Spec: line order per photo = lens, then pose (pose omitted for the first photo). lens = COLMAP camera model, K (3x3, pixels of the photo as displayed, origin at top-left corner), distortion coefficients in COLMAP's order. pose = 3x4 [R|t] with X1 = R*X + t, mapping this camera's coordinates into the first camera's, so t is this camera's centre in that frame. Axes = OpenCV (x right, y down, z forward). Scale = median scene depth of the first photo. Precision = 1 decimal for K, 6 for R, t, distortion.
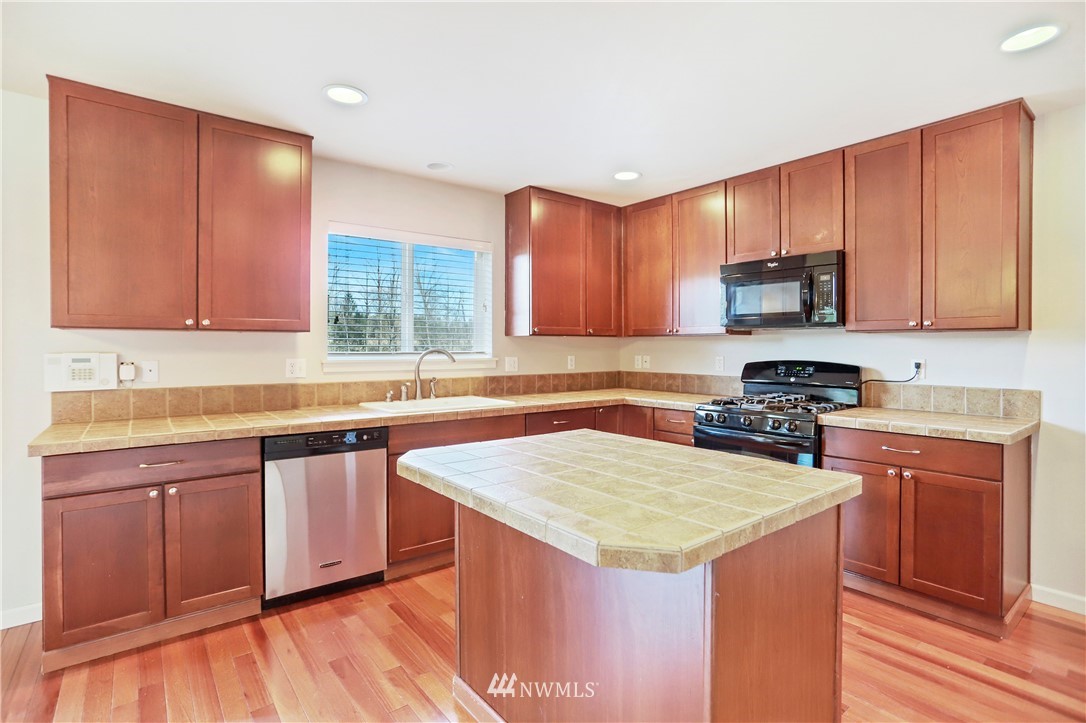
lens RADIAL K [[525.9, 0, 543.8], [0, 525.9, 354.9], [0, 0, 1]] dist [-0.027294, 0.006587]
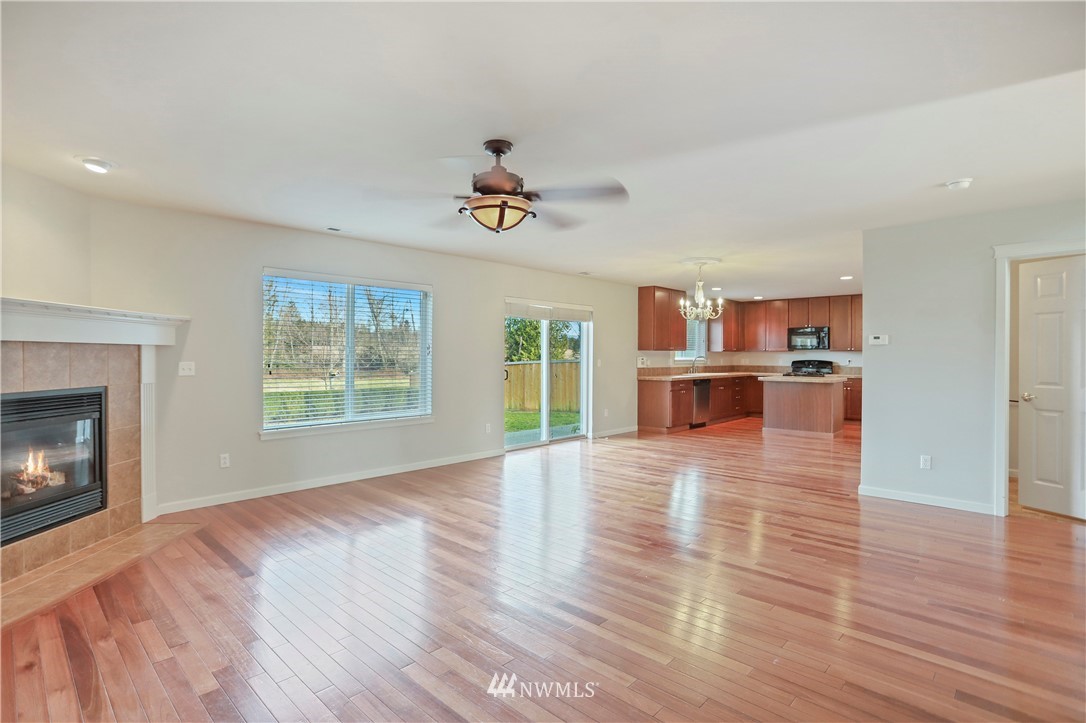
lens RADIAL K [[525.9, 0, 539.3], [0, 525.9, 366.3], [0, 0, 1]] dist [-0.027294, 0.006587]
pose [[0.990094, -0.001987, 0.140390, -1.682538], [0.000947, 0.999972, 0.007470, 0.026070], [-0.140401, -0.007263, 0.990068, -1.992805]]
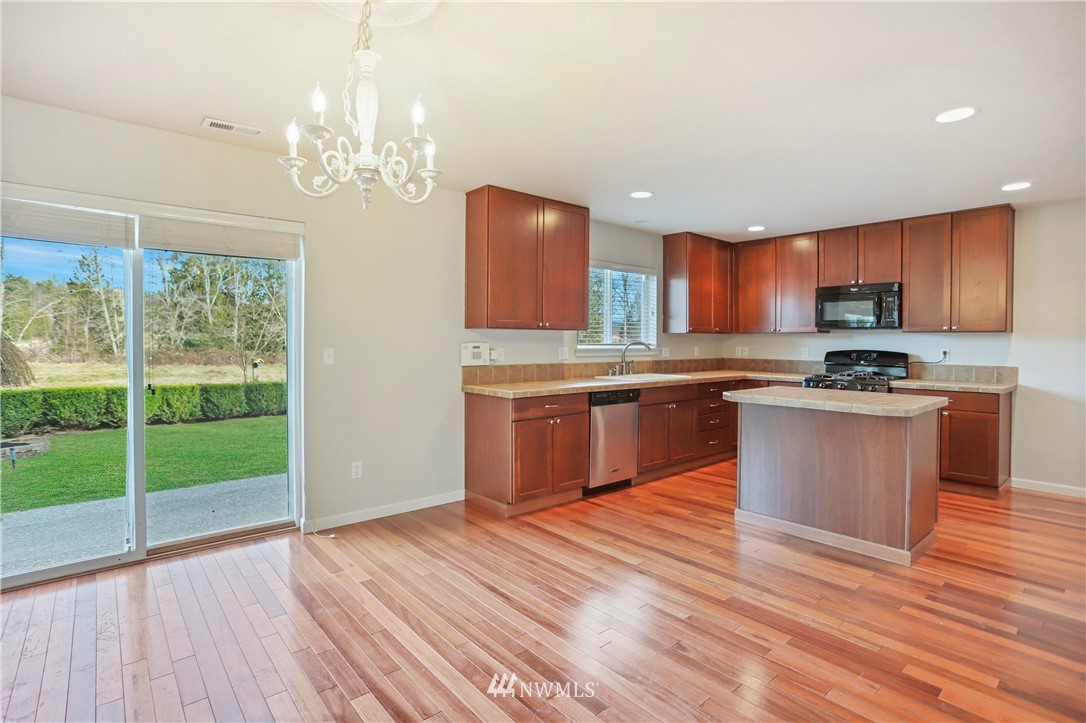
lens RADIAL K [[525.9, 0, 545.6], [0, 525.9, 352.5], [0, 0, 1]] dist [-0.027294, 0.006587]
pose [[0.998822, 0.003216, 0.048419, -0.598930], [-0.003608, 0.999961, 0.008004, 0.010297], [-0.048391, -0.008169, 0.998795, -0.559888]]
